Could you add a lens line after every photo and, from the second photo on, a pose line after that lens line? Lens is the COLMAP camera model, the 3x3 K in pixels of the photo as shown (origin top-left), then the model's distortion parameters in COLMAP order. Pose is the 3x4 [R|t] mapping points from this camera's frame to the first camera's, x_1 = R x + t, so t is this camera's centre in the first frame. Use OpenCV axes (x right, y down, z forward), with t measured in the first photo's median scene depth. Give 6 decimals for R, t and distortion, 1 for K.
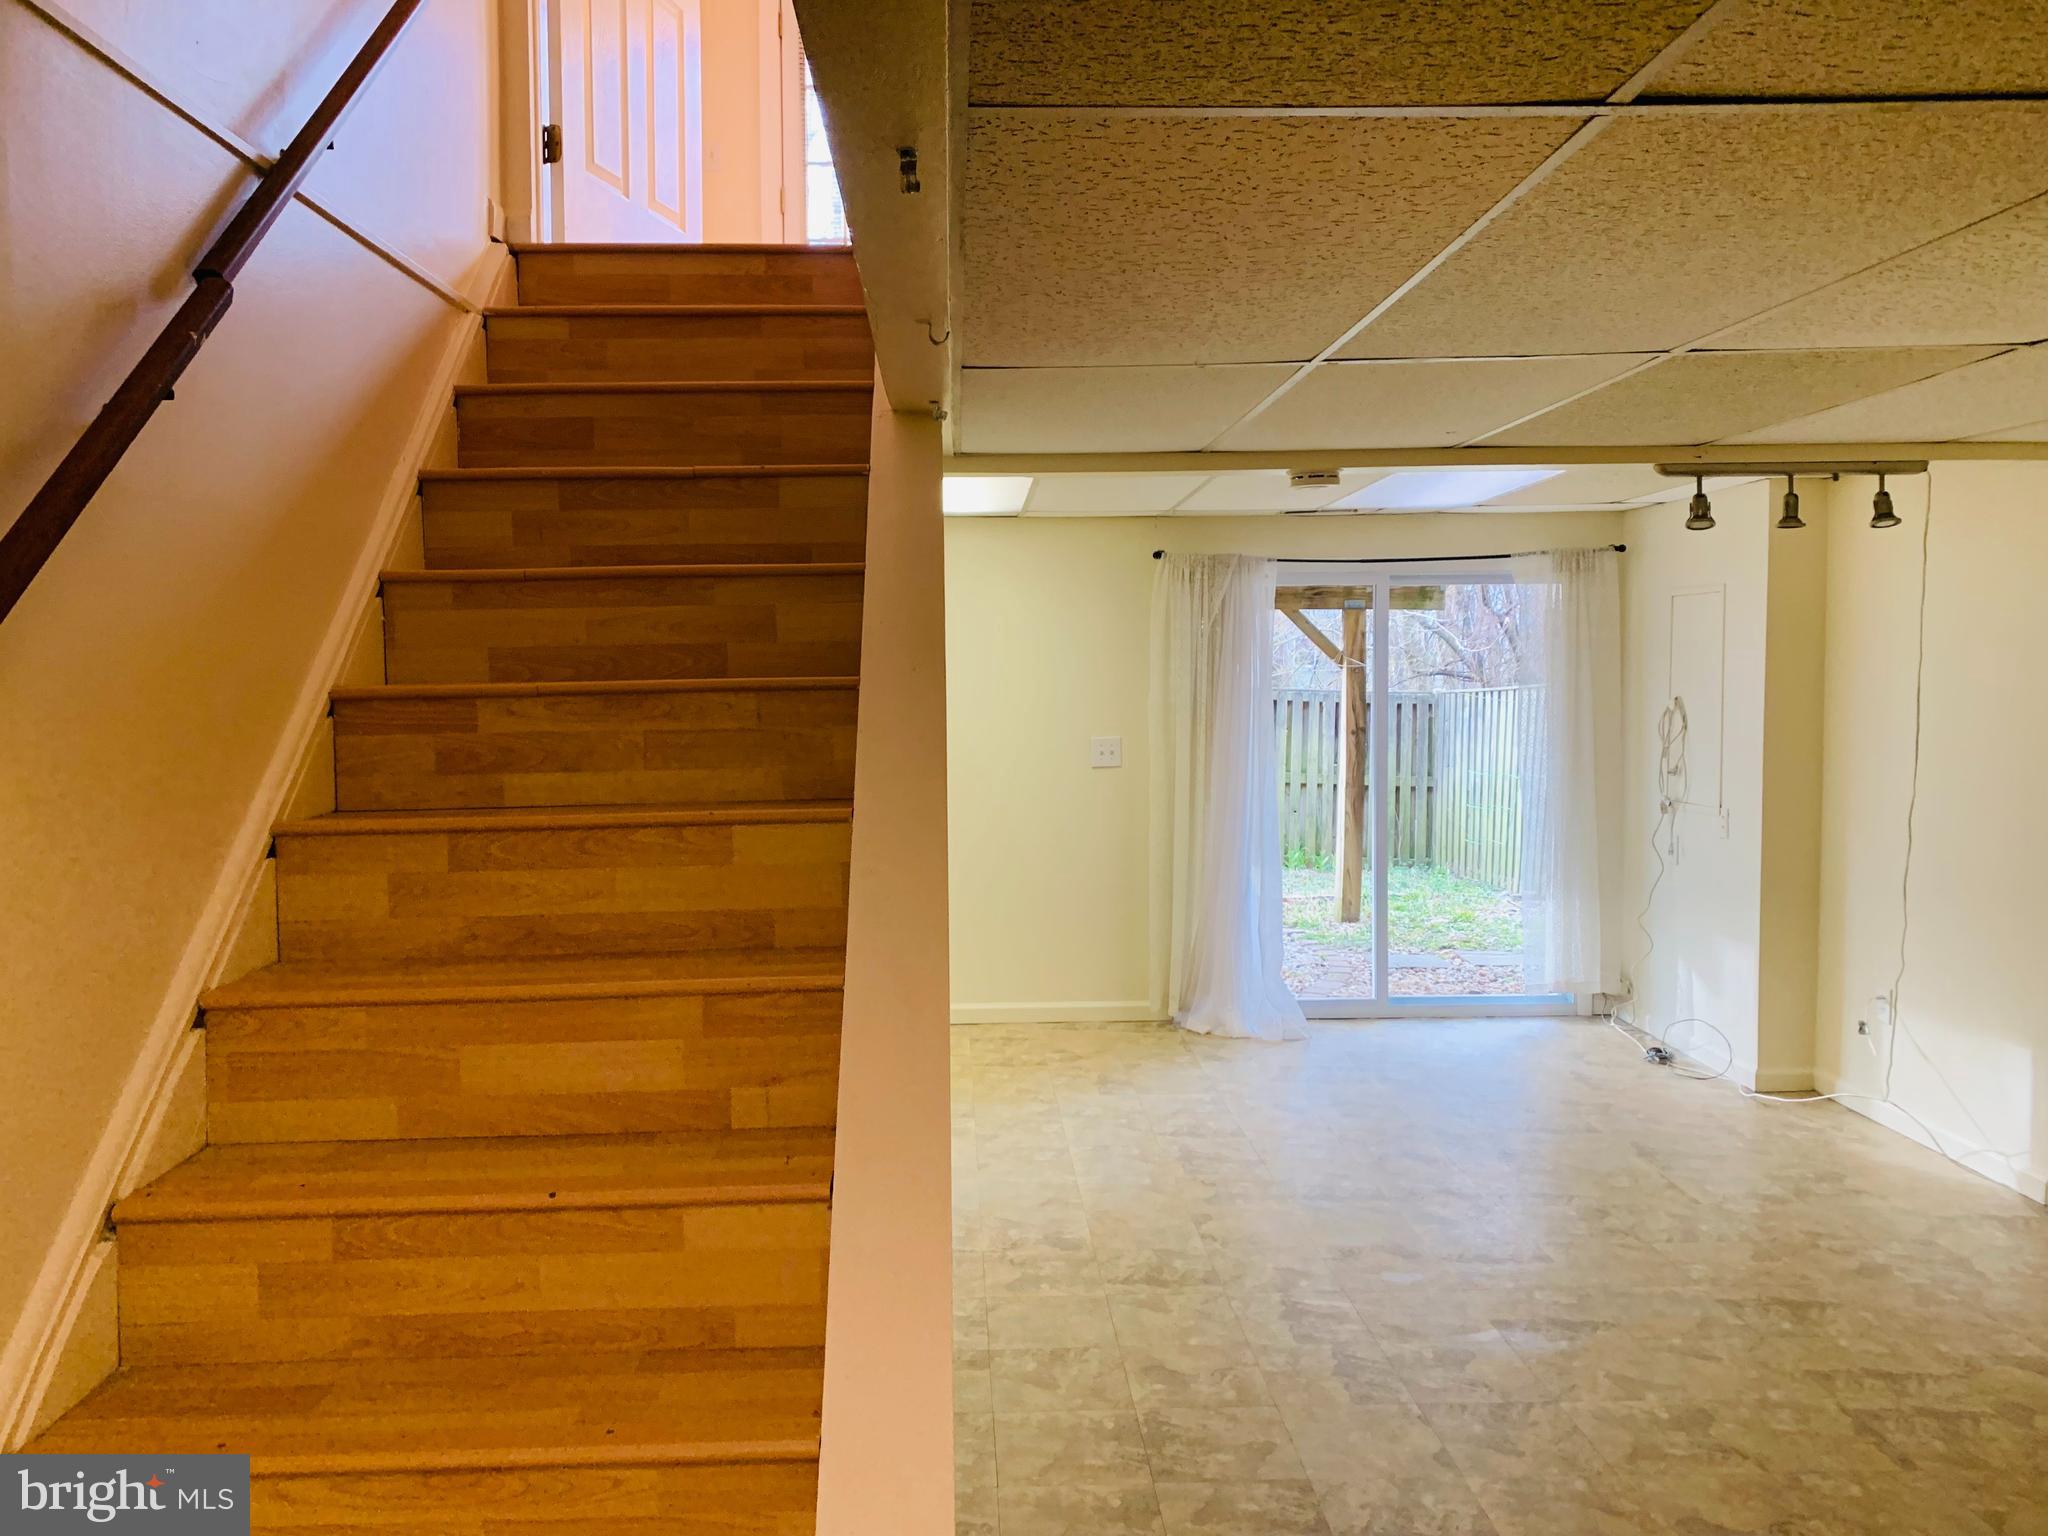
lens RADIAL K [[1566.8, 0, 1017.1], [0, 1566.8, 774.2], [0, 0, 1]] dist [0.048086, -0.043539]
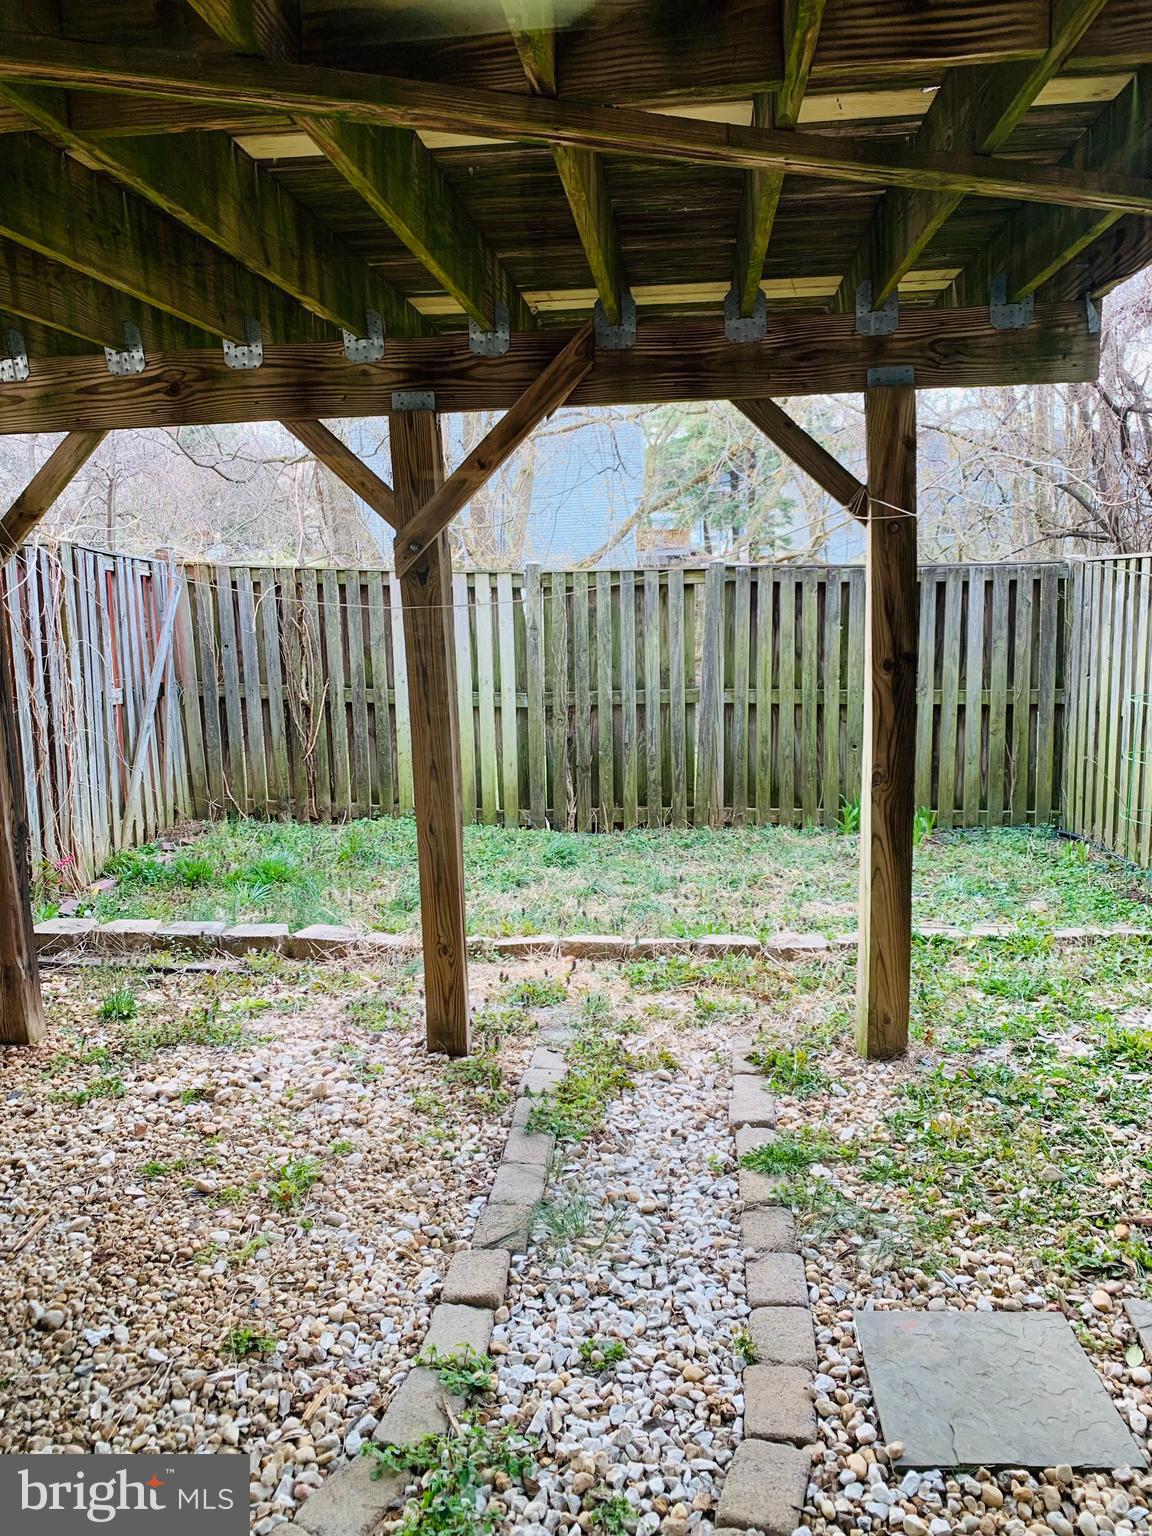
lens RADIAL K [[1175.1, 0, 581.2], [0, 1175.1, 760.9], [0, 0, 1]] dist [0.048086, -0.043539]
pose [[0.991903, -0.017153, -0.125833, 0.125822], [0.030771, 0.993772, 0.107096, -0.028311], [0.123212, -0.110101, 0.986254, 0.484218]]
